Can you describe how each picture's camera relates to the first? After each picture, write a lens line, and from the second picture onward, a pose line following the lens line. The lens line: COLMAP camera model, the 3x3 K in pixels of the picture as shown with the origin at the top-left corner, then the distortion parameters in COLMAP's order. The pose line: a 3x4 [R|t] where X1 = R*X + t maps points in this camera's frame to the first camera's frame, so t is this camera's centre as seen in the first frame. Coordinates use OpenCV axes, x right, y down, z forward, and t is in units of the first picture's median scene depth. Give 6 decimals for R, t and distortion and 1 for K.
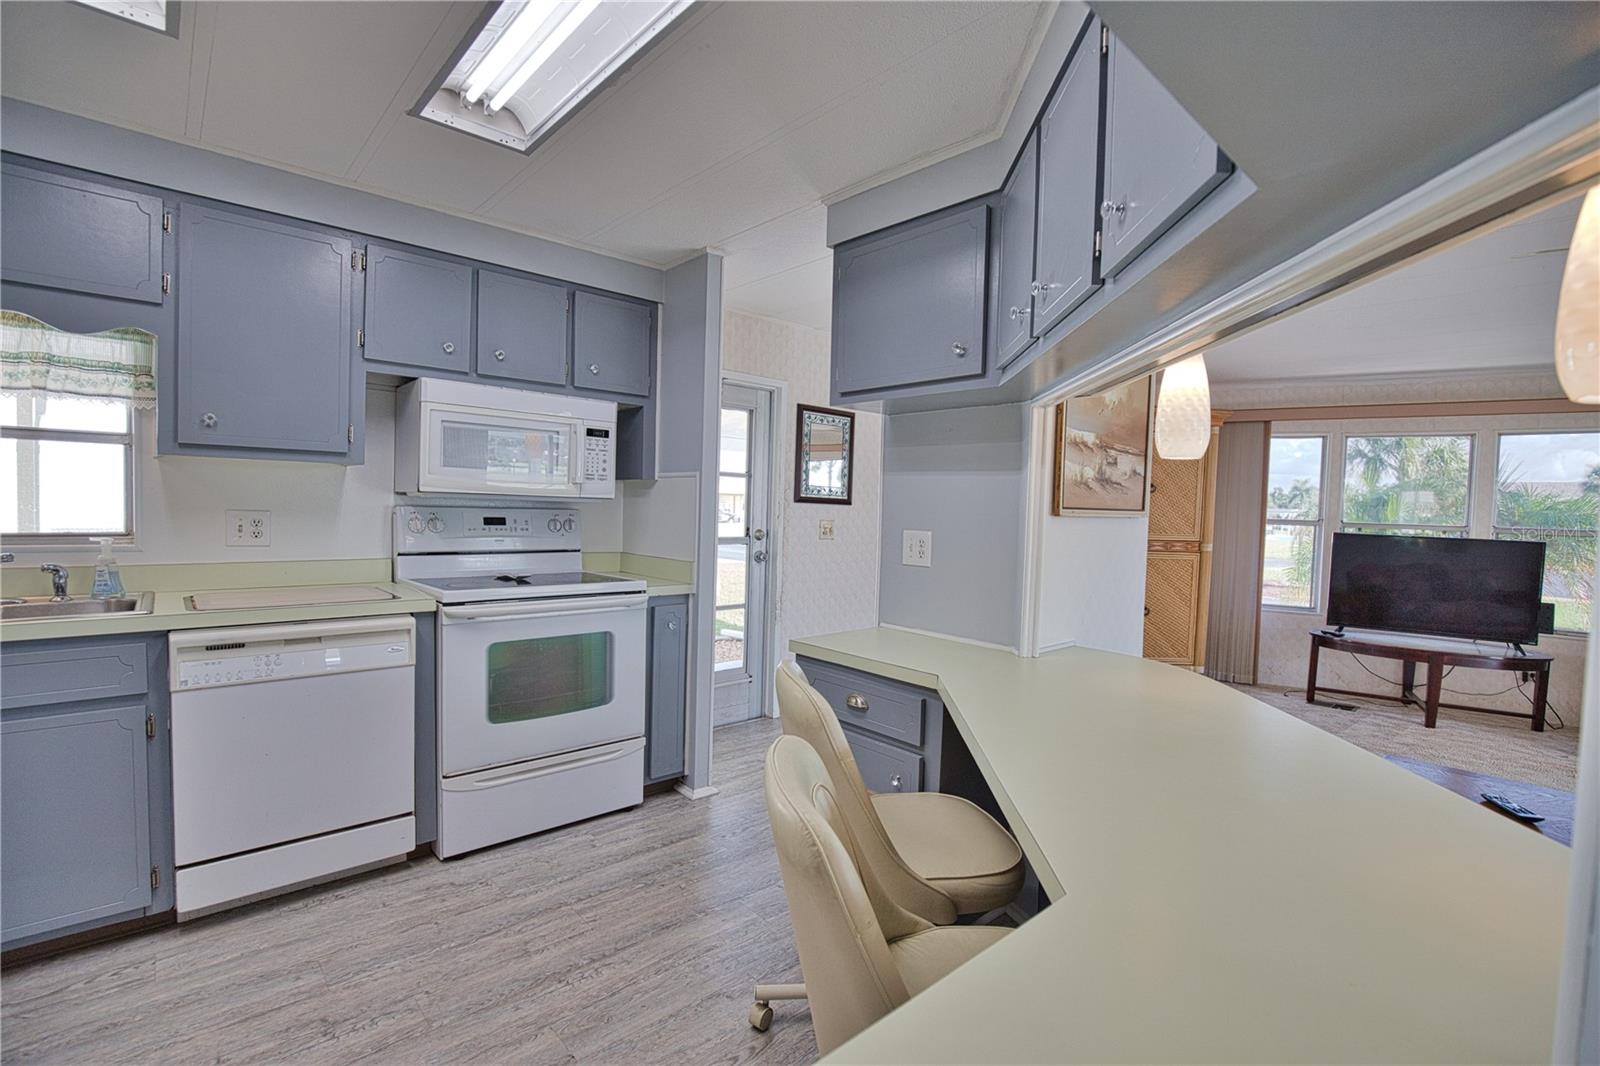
lens RADIAL K [[731.9, 0, 804.1], [0, 731.9, 539.9], [0, 0, 1]] dist [-0.038065, 0.008703]
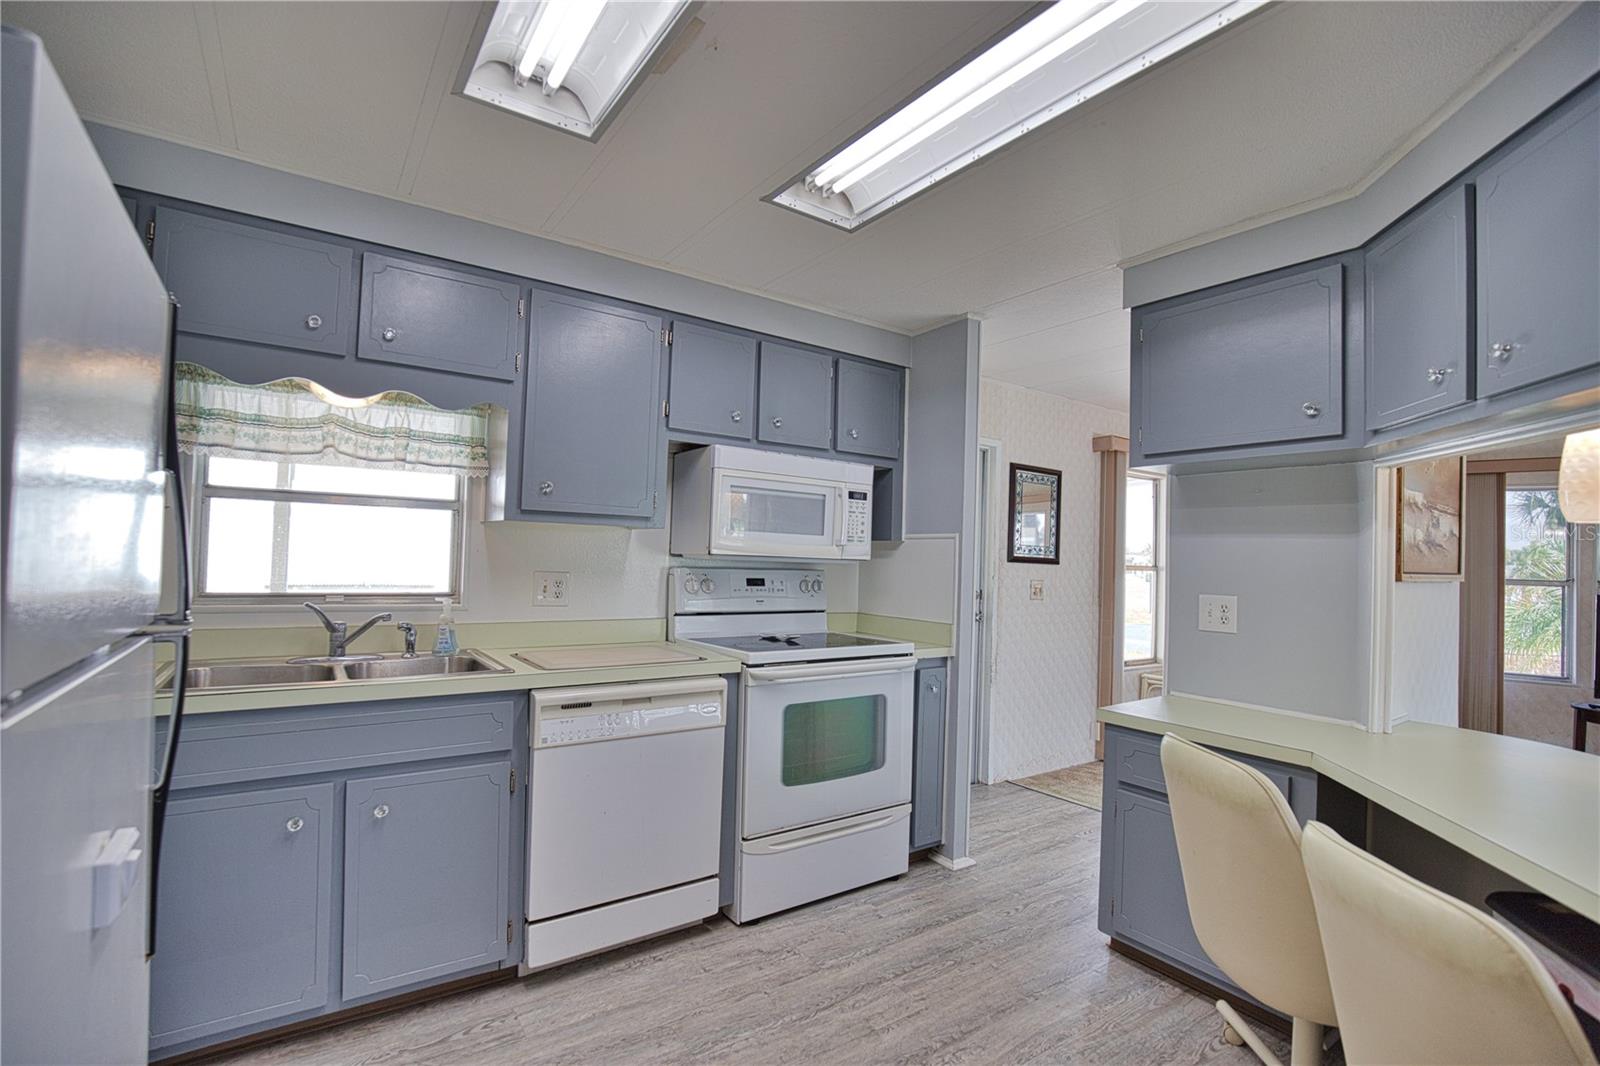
lens RADIAL K [[733.1, 0, 802.3], [0, 733.1, 544.5], [0, 0, 1]] dist [-0.028937, 0.000642]
pose [[0.992179, -0.001443, -0.124812, -0.285210], [-0.006998, 0.997717, -0.067165, -0.012215], [0.124624, 0.067513, 0.989905, -0.017749]]
